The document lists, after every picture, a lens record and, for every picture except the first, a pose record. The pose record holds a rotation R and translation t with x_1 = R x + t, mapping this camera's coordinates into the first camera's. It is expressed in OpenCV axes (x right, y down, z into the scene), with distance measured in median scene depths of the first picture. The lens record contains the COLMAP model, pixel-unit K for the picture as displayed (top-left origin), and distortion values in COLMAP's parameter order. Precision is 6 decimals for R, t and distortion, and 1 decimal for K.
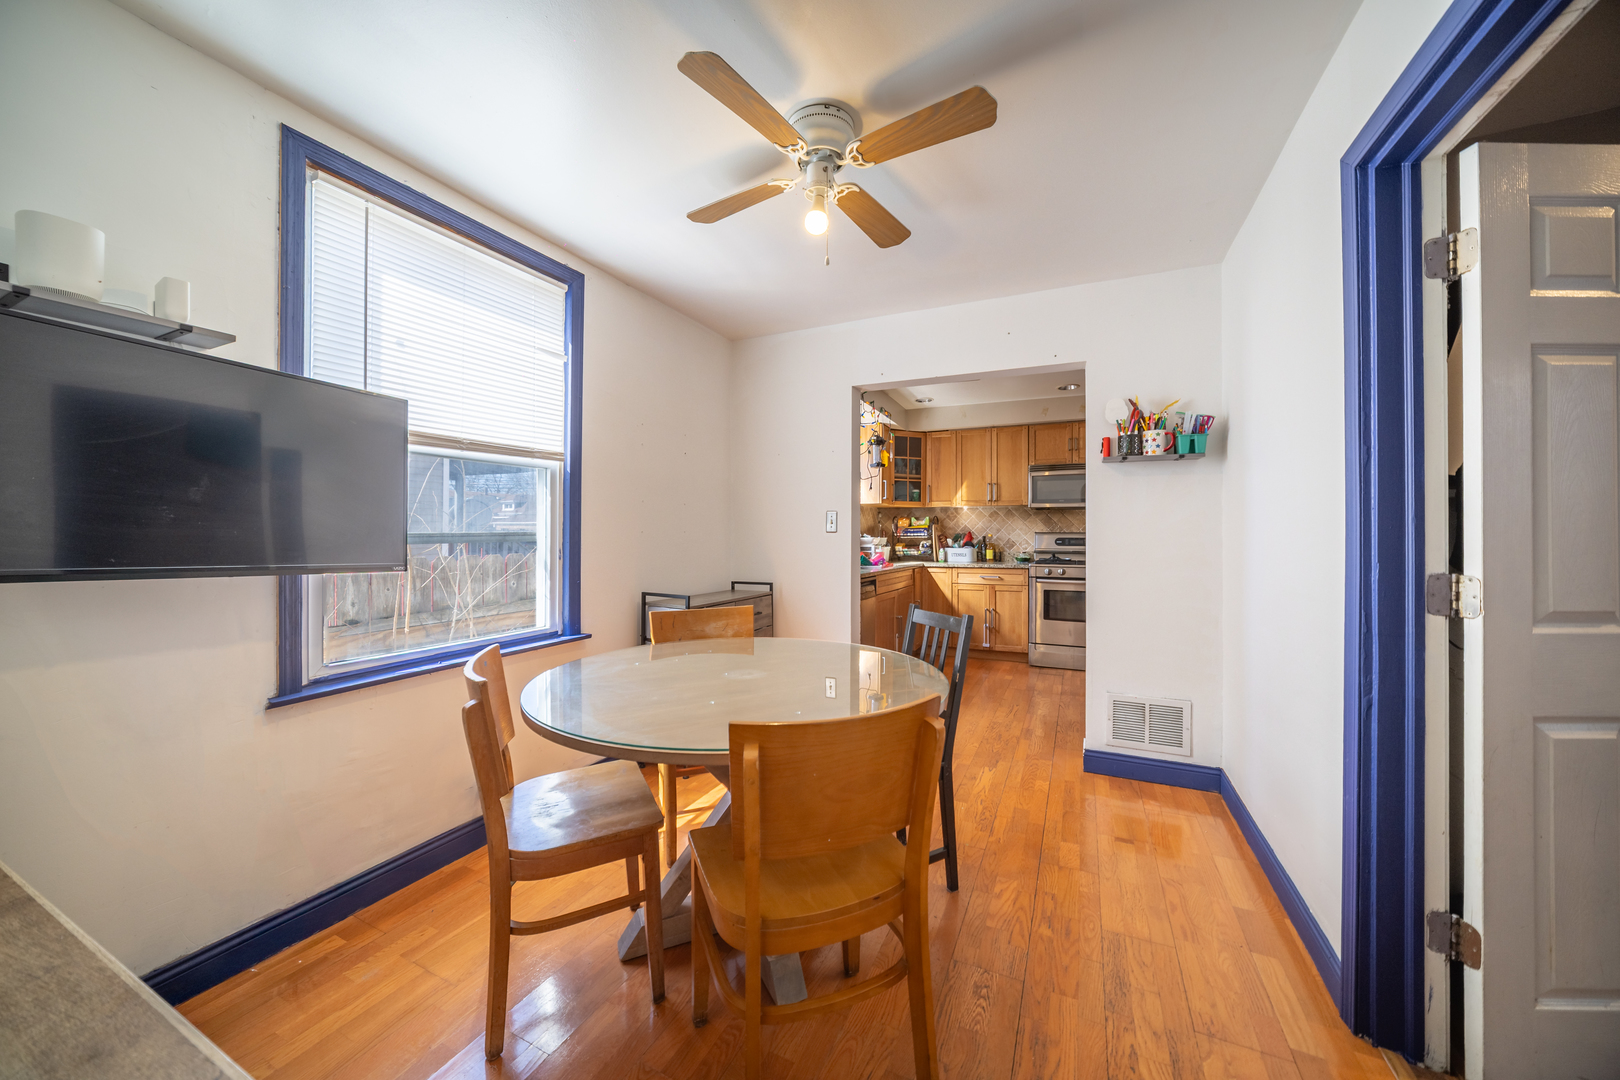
lens RADIAL K [[567.8, 0, 822.7], [0, 567.8, 528.6], [0, 0, 1]] dist [-0.011633, 0.000301]
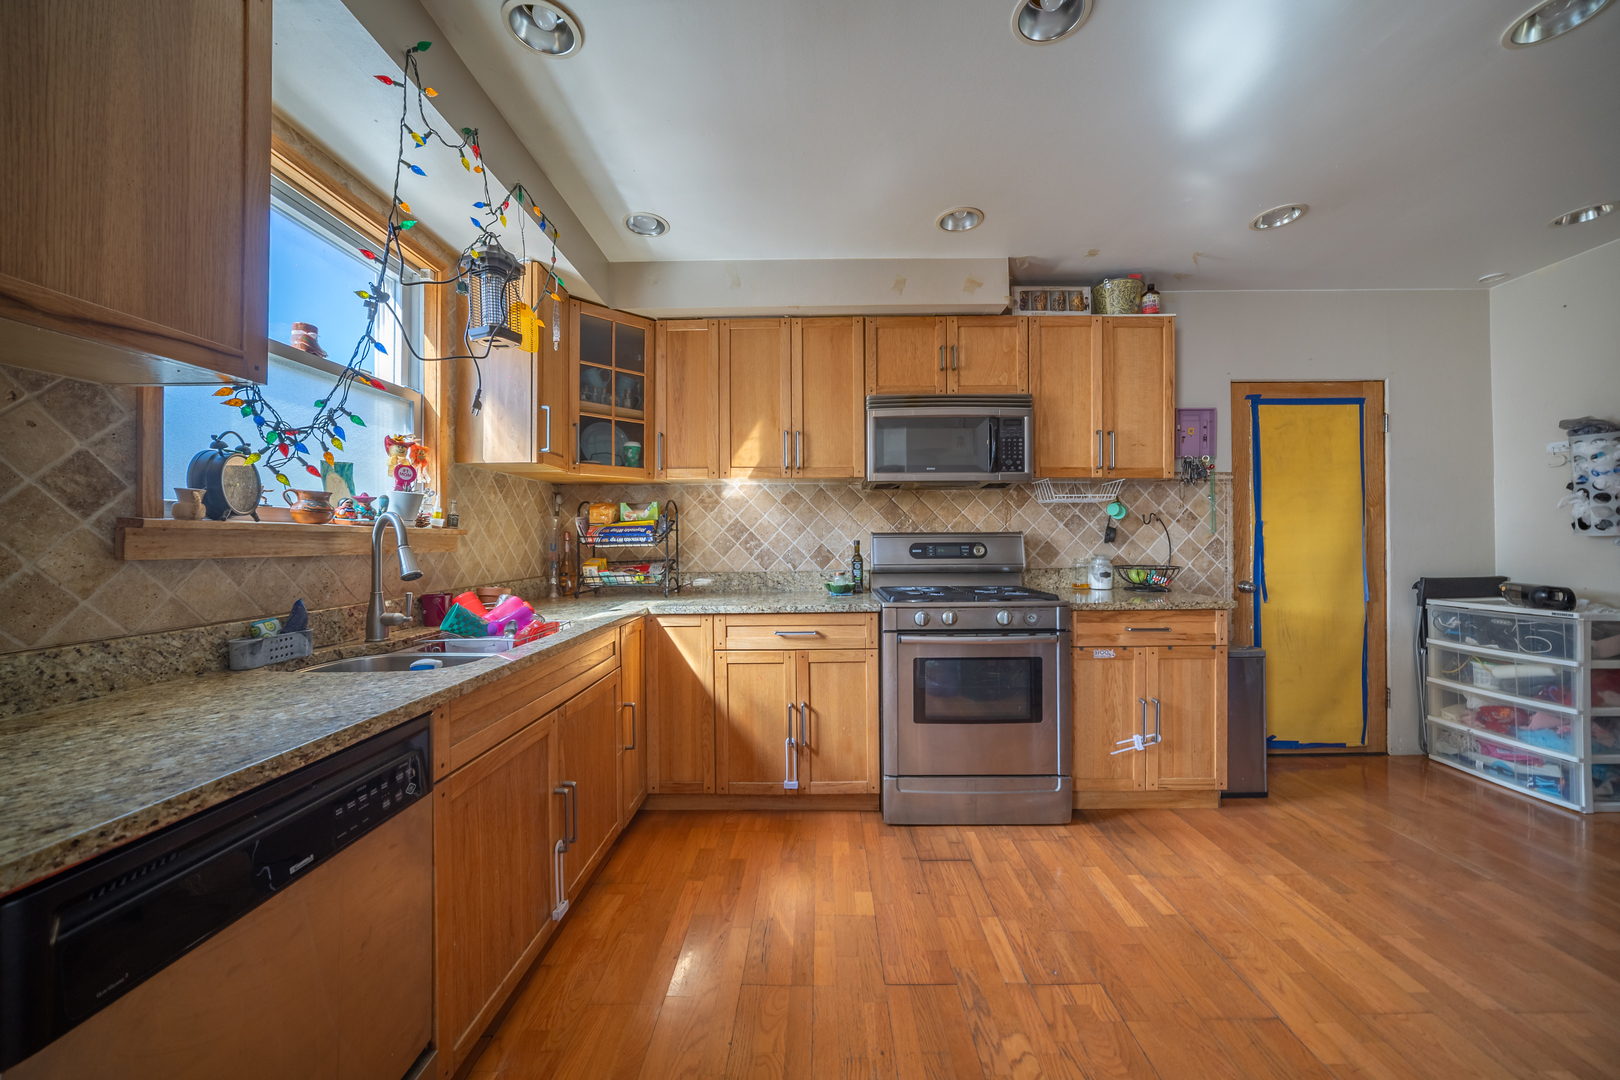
lens RADIAL K [[567.8, 0, 809.4], [0, 567.8, 532.8], [0, 0, 1]] dist [-0.011633, 0.000301]
pose [[0.920690, -0.010849, 0.390144, 0.122321], [0.010076, 0.999941, 0.004029, 0.003839], [-0.390164, 0.000222, 0.920745, 0.550980]]
